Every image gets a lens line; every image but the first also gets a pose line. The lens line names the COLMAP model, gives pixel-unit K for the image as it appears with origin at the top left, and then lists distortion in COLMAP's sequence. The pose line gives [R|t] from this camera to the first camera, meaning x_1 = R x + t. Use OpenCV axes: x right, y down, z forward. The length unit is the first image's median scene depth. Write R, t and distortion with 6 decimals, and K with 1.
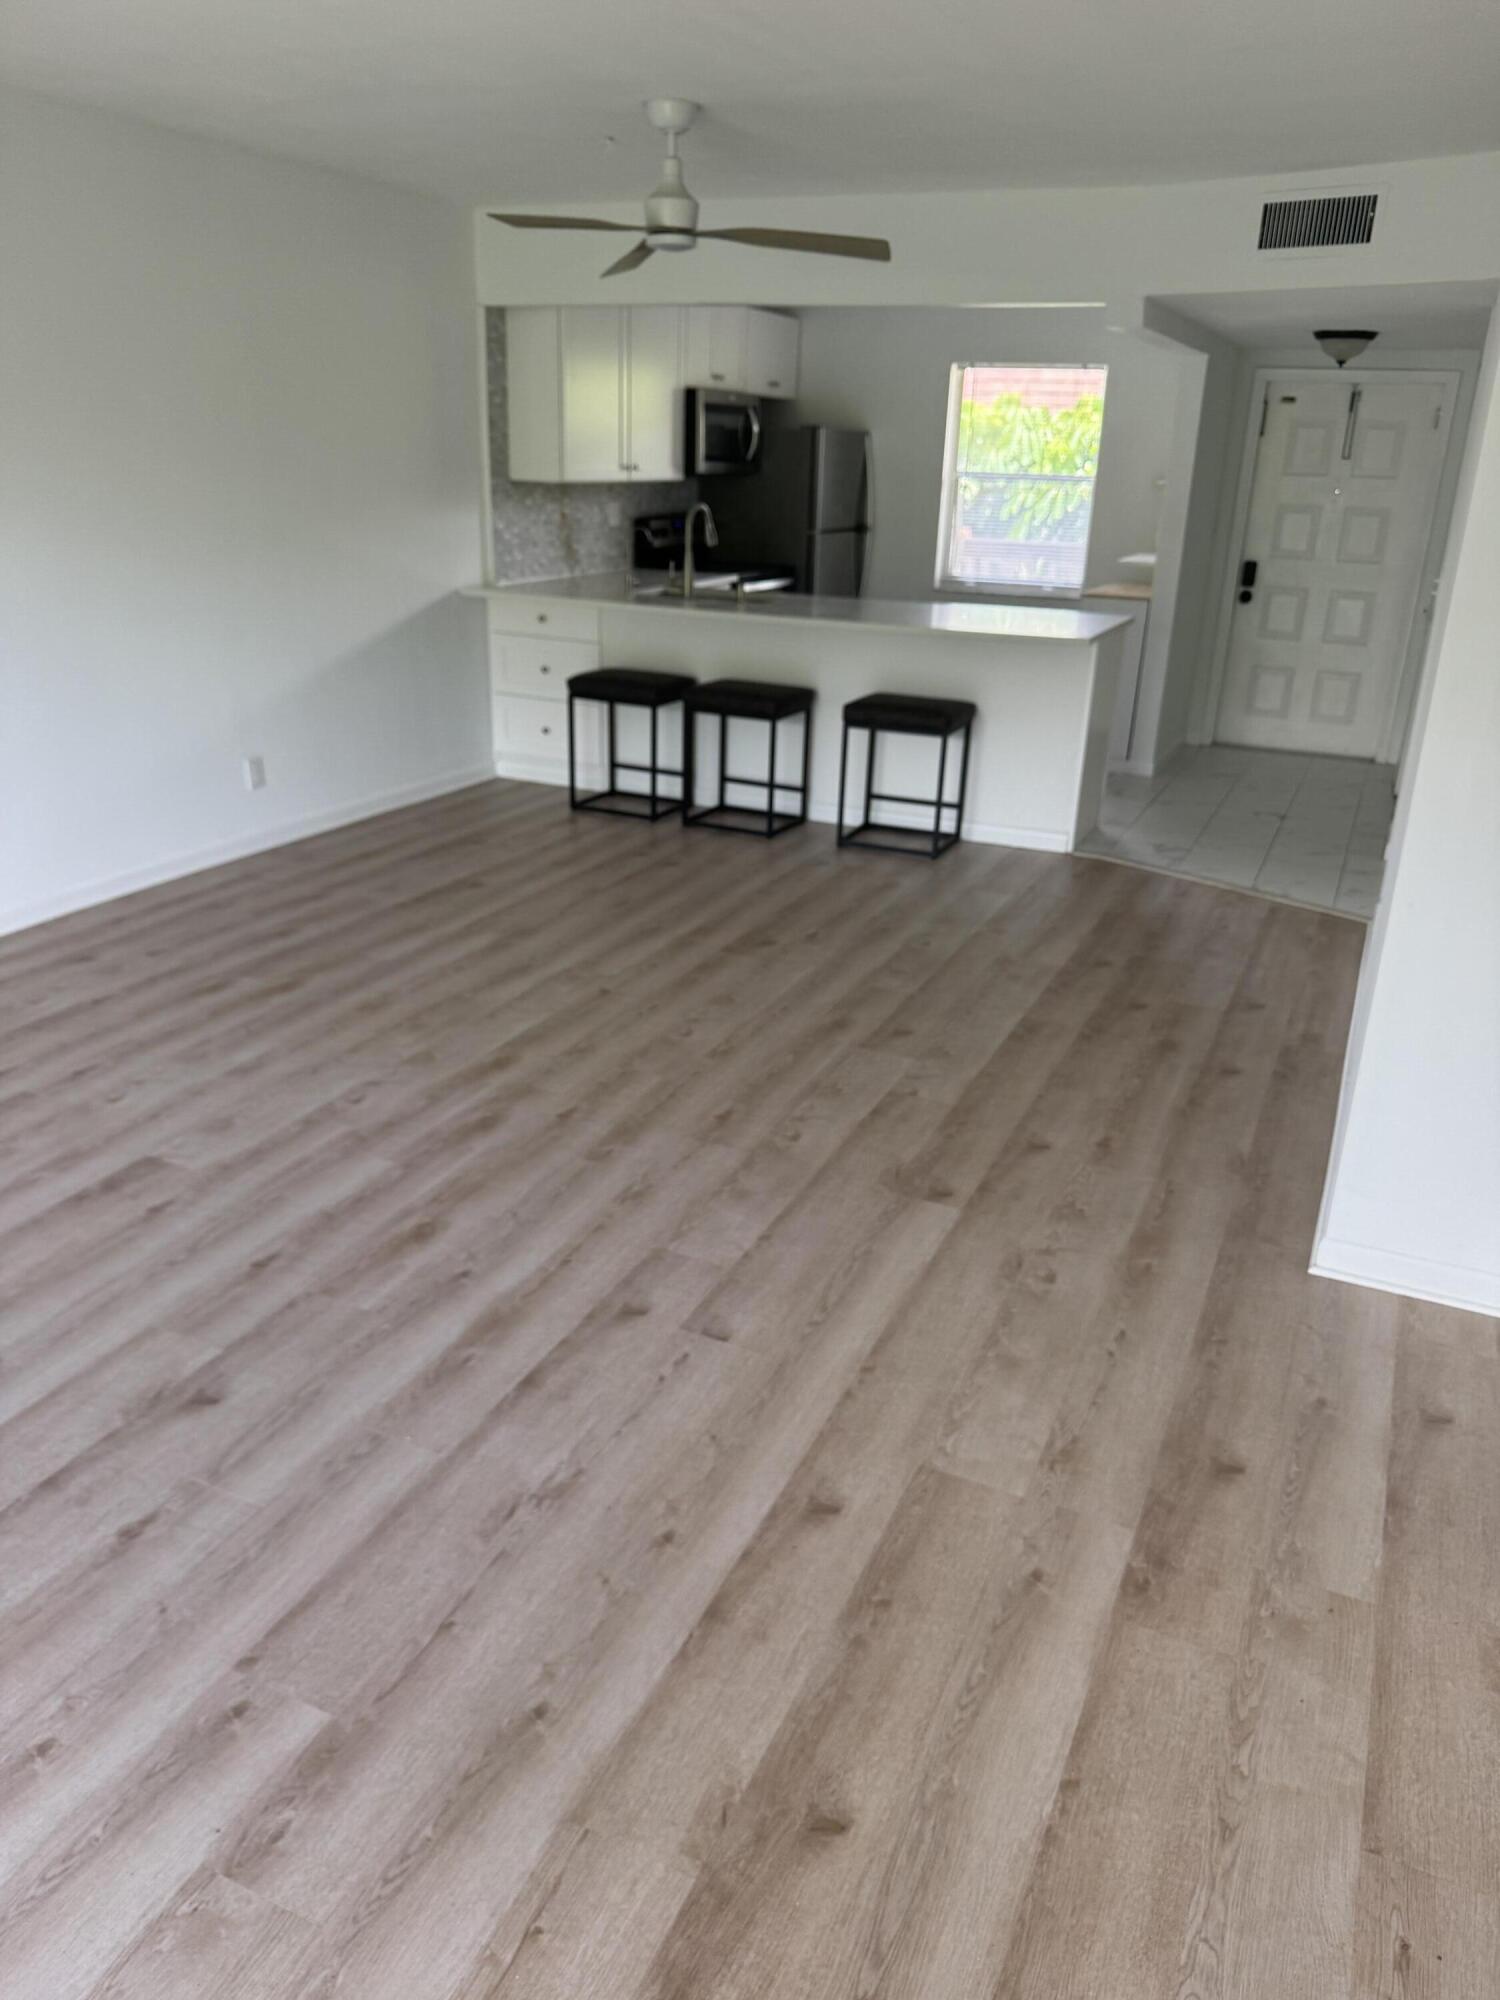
lens RADIAL K [[1432.8, 0, 755.2], [0, 1432.8, 1013.3], [0, 0, 1]] dist [0.188280, -0.390201]
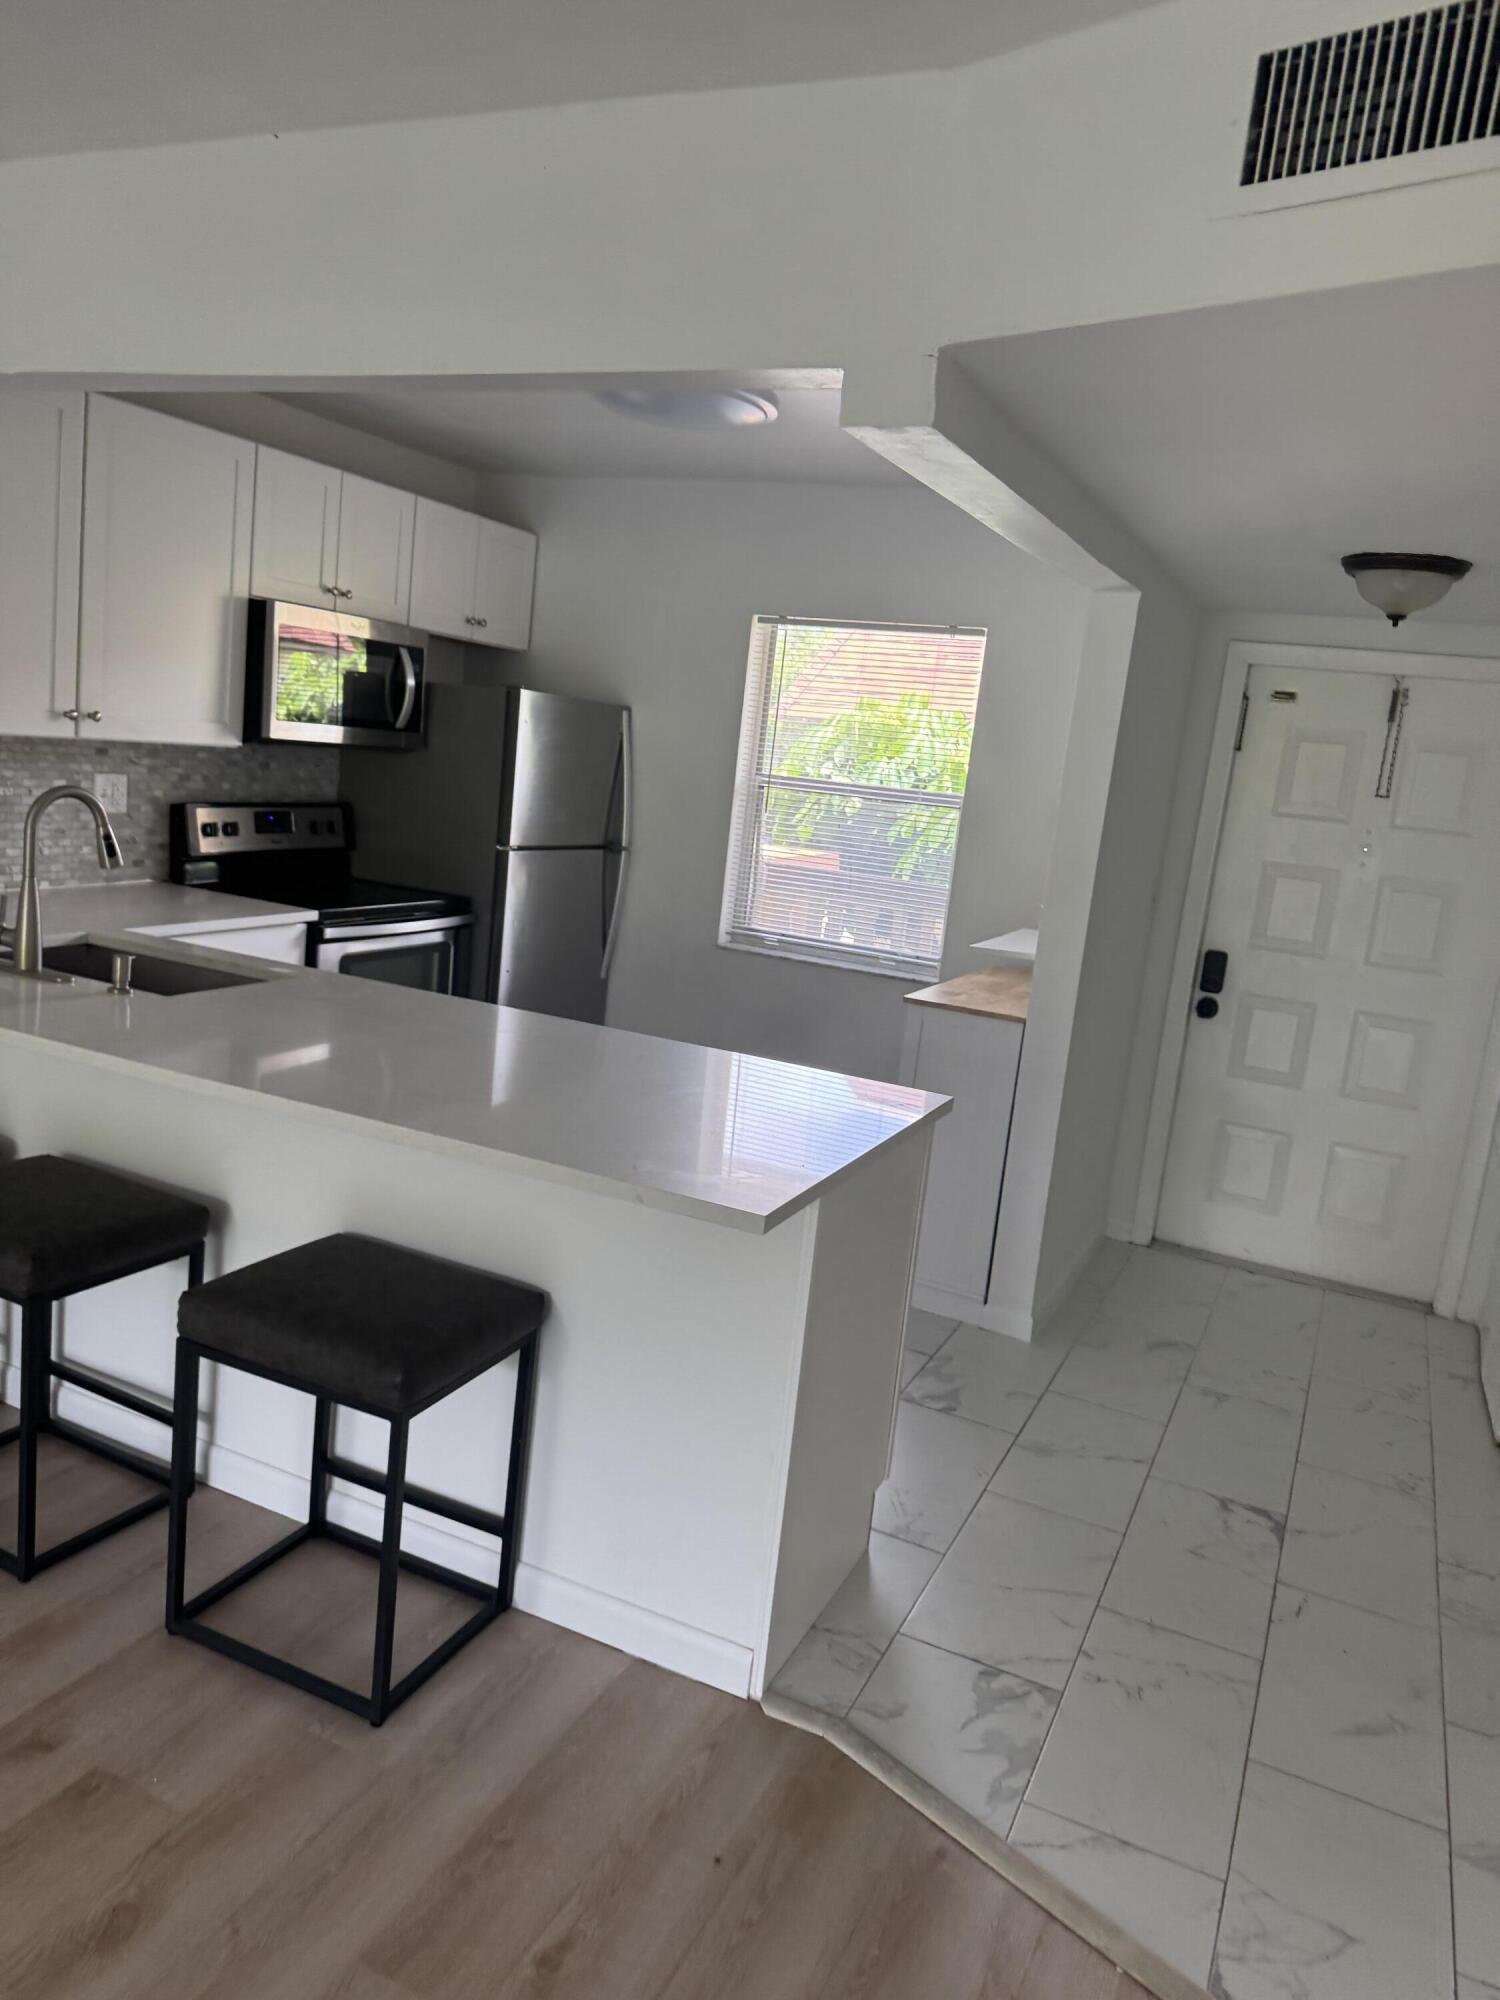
lens RADIAL K [[1432.8, 0, 755.2], [0, 1432.8, 1013.3], [0, 0, 1]] dist [0.188280, -0.390201]
pose [[0.997387, 0.071559, 0.009922, 0.154259], [-0.068420, 0.979740, -0.188224, -0.167526], [-0.023190, 0.187054, 0.982076, 0.448078]]
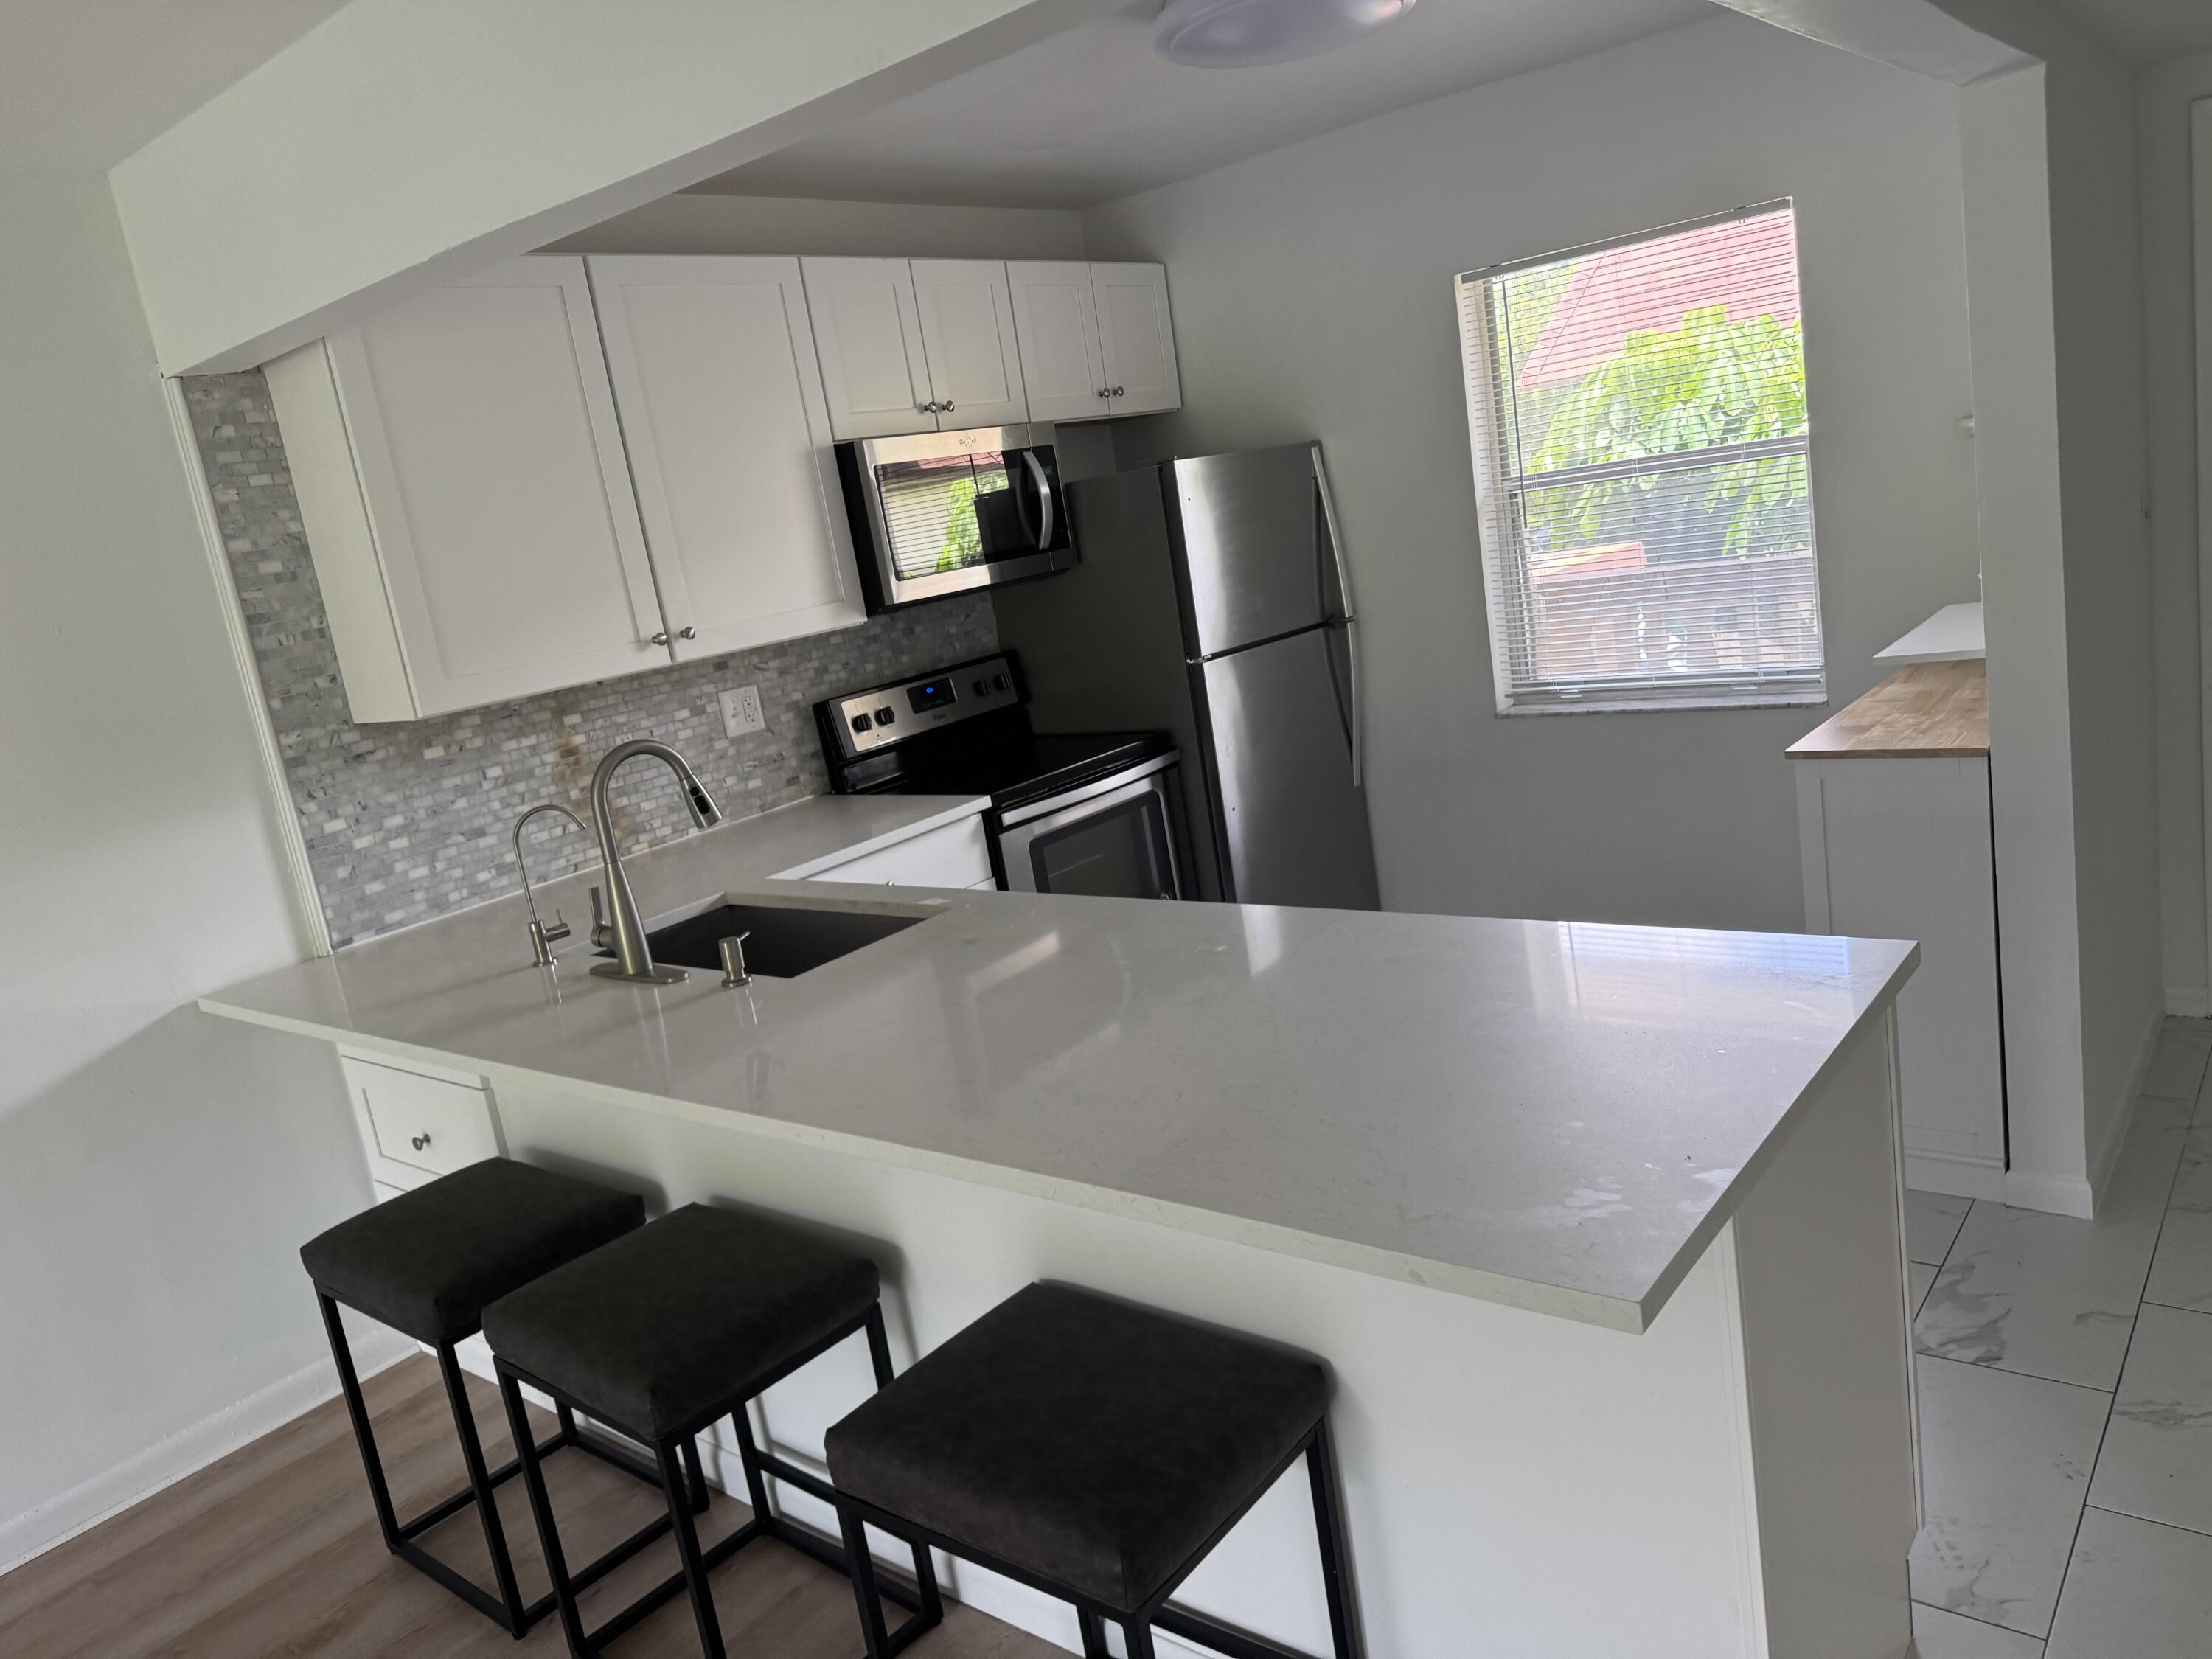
lens RADIAL K [[1584.7, 0, 1111.1], [0, 1584.7, 796.9], [0, 0, 1]] dist [0.188280, -0.390201]
pose [[0.952283, -0.134996, -0.273741, 0.162153], [0.087387, 0.979915, -0.179247, -0.206951], [0.292440, 0.146772, 0.944953, 0.533972]]
